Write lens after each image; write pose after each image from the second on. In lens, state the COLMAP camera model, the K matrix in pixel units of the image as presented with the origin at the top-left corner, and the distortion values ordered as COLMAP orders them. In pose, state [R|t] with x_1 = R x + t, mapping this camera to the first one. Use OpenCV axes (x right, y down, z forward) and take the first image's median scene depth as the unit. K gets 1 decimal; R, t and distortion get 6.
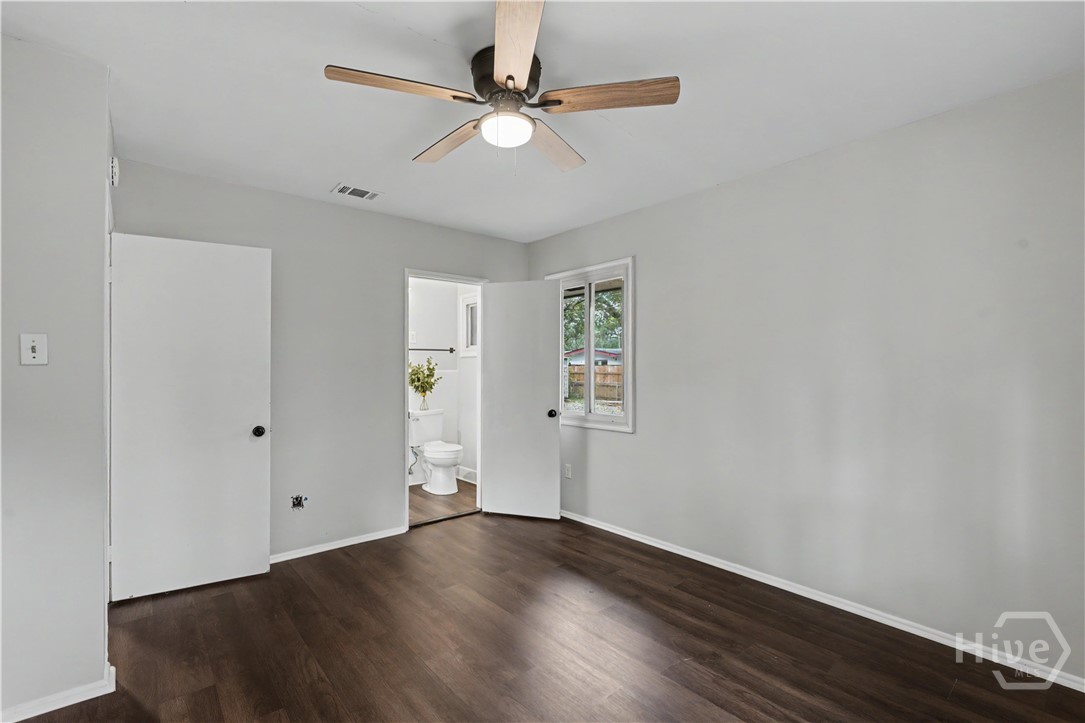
lens RADIAL K [[479.1, 0, 534.1], [0, 479.1, 369.4], [0, 0, 1]] dist [-0.002034, 0.000179]
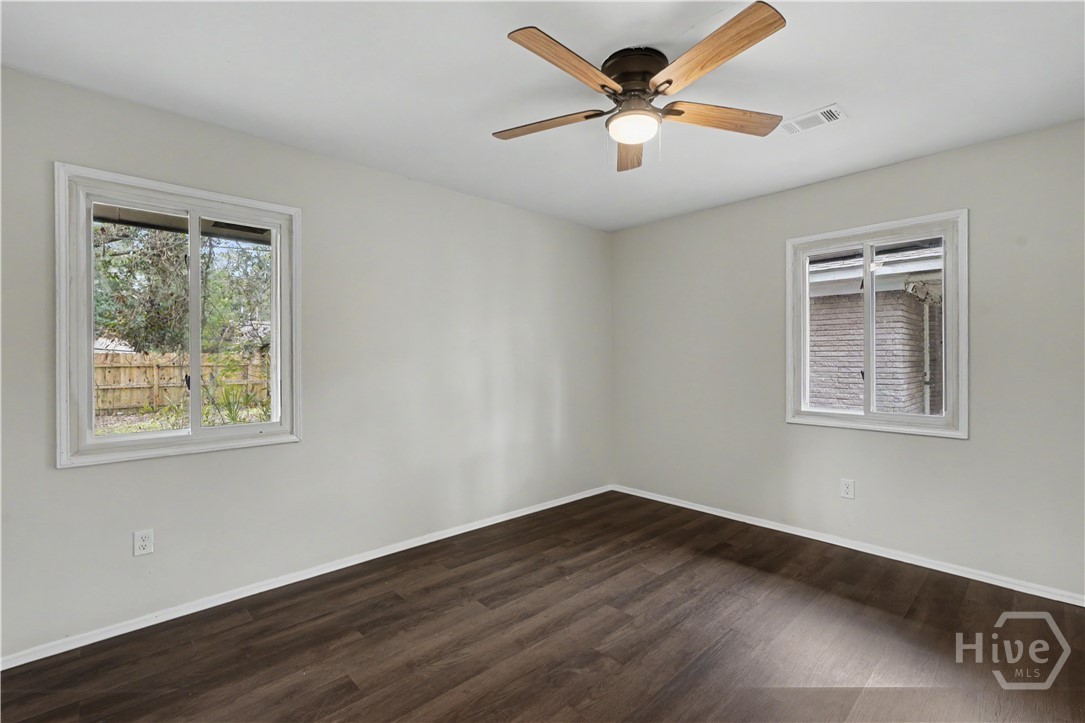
lens RADIAL K [[499.4, 0, 542.5], [0, 499.4, 361.5], [0, 0, 1]] dist [-0.000764, 0.000041]
pose [[-0.054331, -0.014621, 0.998416, -0.841932], [-0.001797, 0.999893, 0.014545, -0.009643], [-0.998521, -0.001004, -0.054352, 0.919389]]
